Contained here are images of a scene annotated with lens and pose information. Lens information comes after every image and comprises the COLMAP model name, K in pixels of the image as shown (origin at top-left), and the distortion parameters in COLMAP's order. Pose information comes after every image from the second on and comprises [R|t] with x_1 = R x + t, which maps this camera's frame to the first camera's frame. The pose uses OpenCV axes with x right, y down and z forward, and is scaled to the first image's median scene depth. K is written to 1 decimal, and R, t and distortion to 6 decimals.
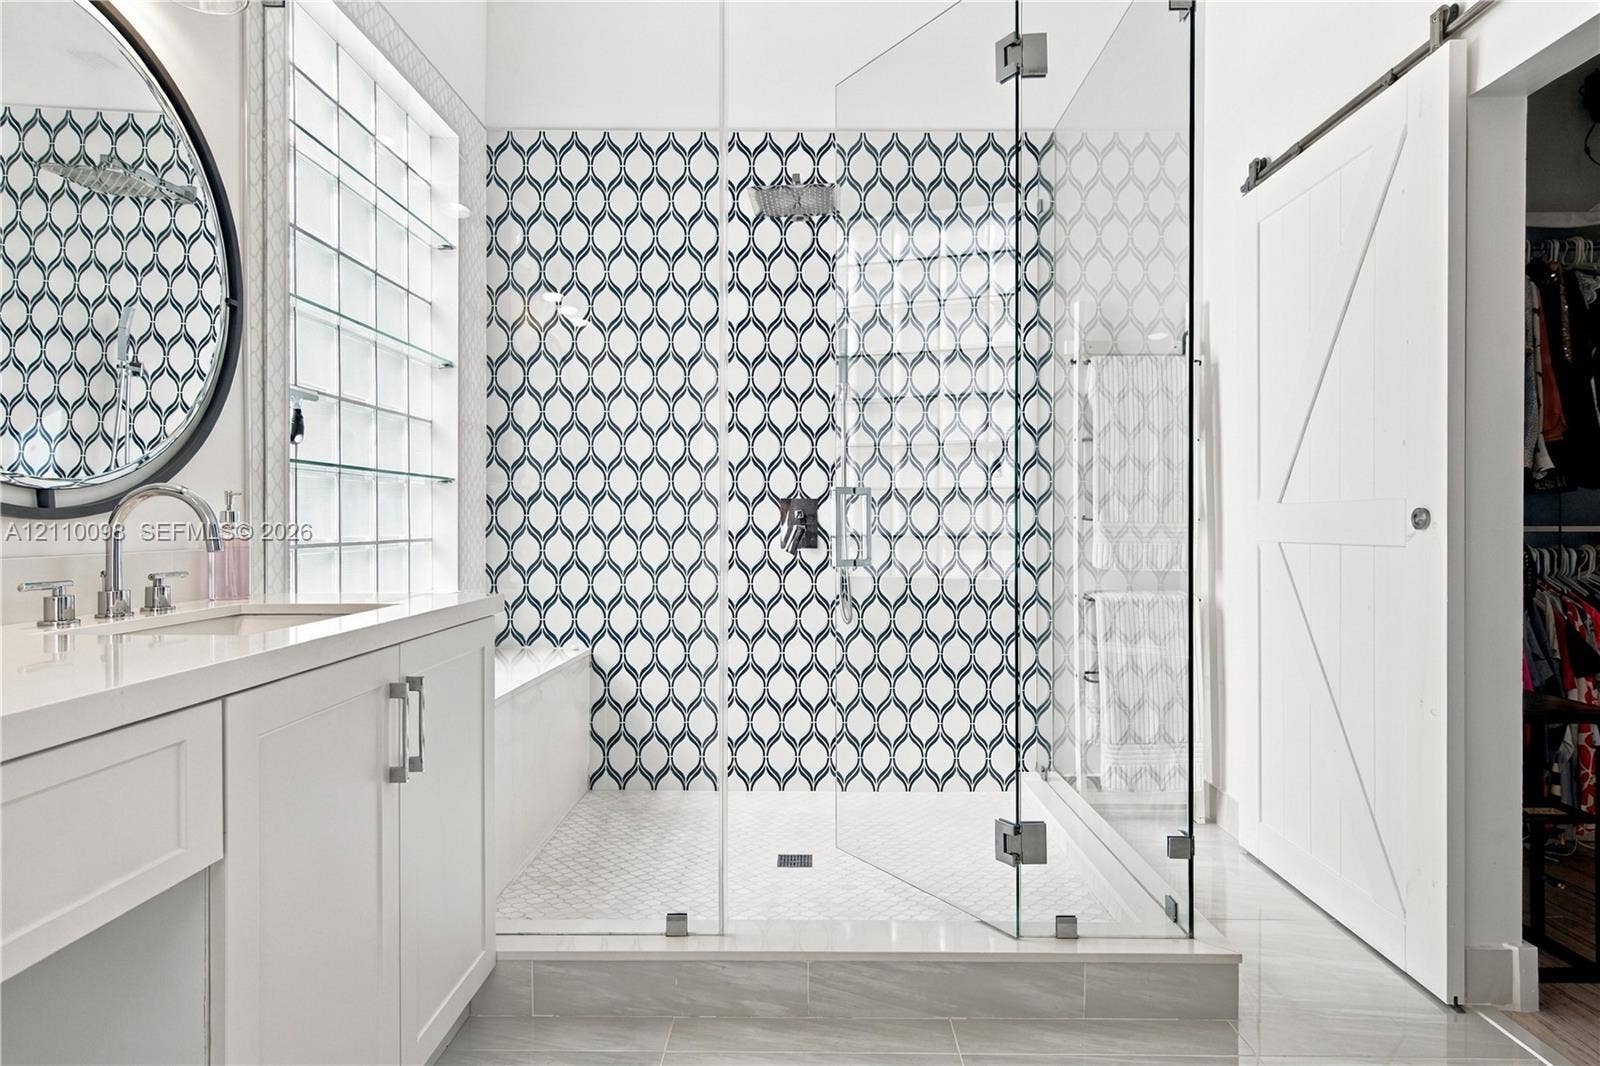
lens RADIAL K [[860.5, 0, 806.3], [0, 860.5, 527.7], [0, 0, 1]] dist [0.008540, -0.001917]
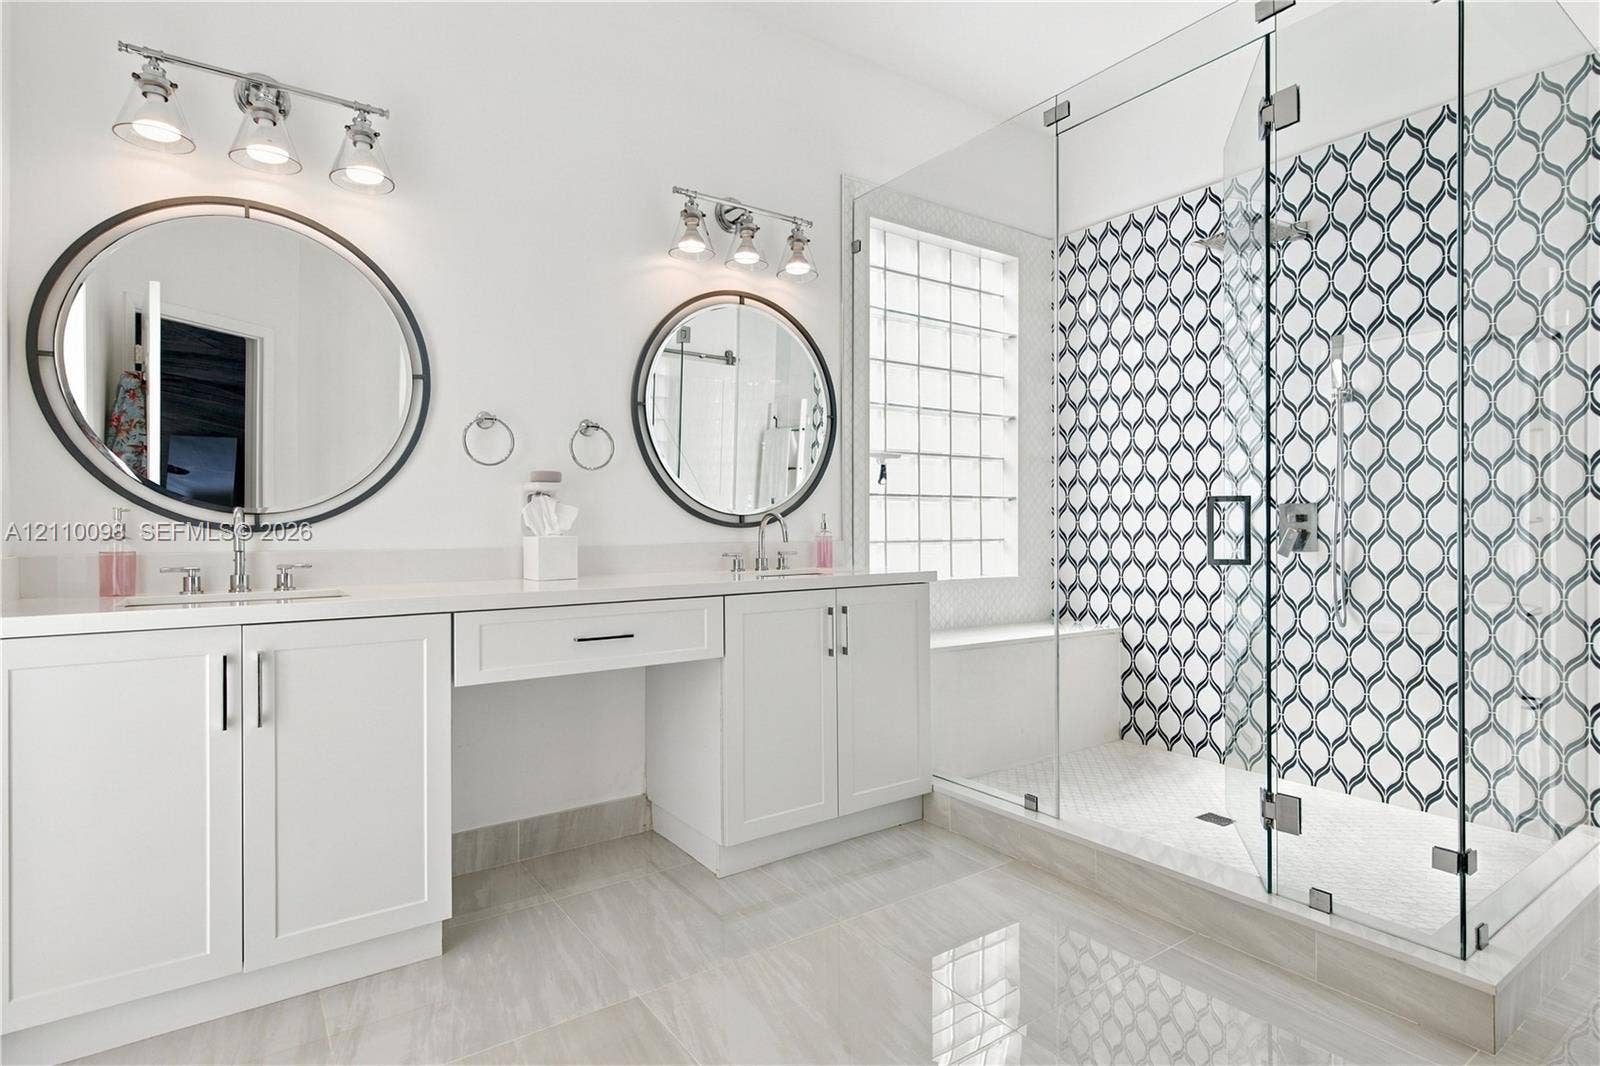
lens RADIAL K [[860.5, 0, 814.1], [0, 860.5, 529.5], [0, 0, 1]] dist [0.008540, -0.001917]
pose [[0.575373, -0.001255, -0.817890, 0.587152], [-0.000454, 0.999998, -0.001854, -0.000187], [0.817891, 0.001438, 0.575371, -0.102045]]
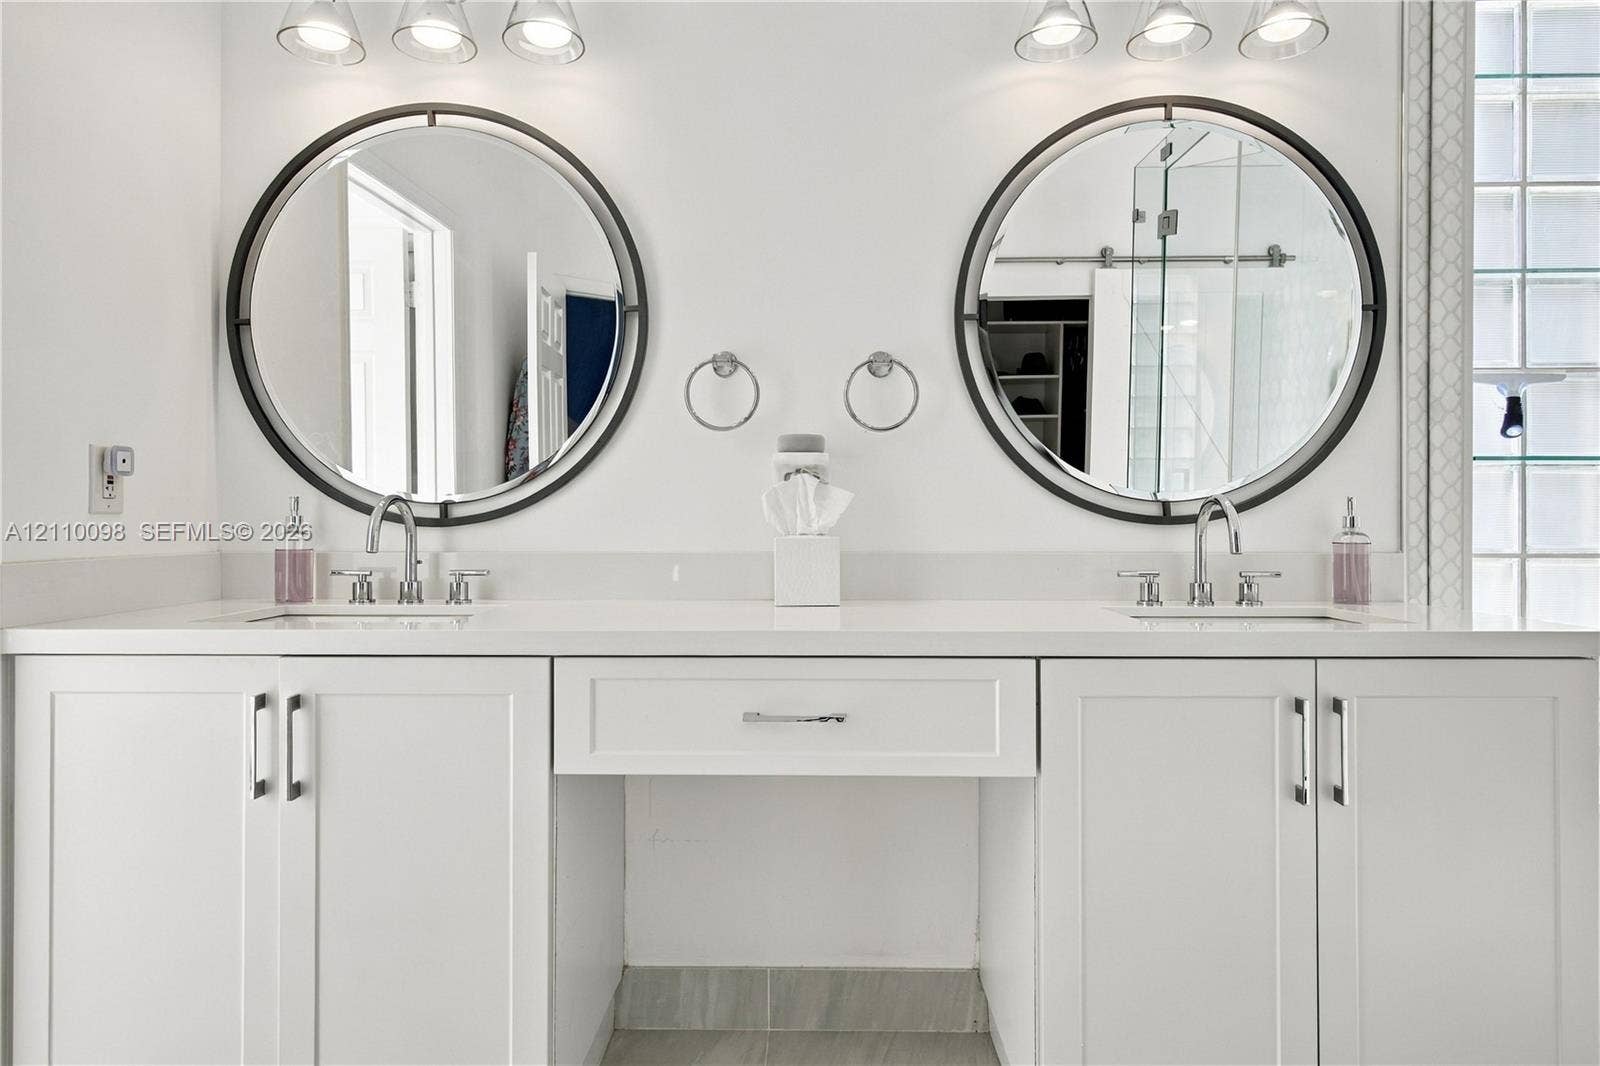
lens RADIAL K [[981.0, 0, 796.3], [0, 981.0, 513.2], [0, 0, 1]] dist [0.011641, 0.000311]
pose [[-0.041165, -0.006903, -0.999128, 0.320259], [-0.007626, 0.999949, -0.006595, -0.006634], [0.999123, 0.007348, -0.041216, 0.245646]]
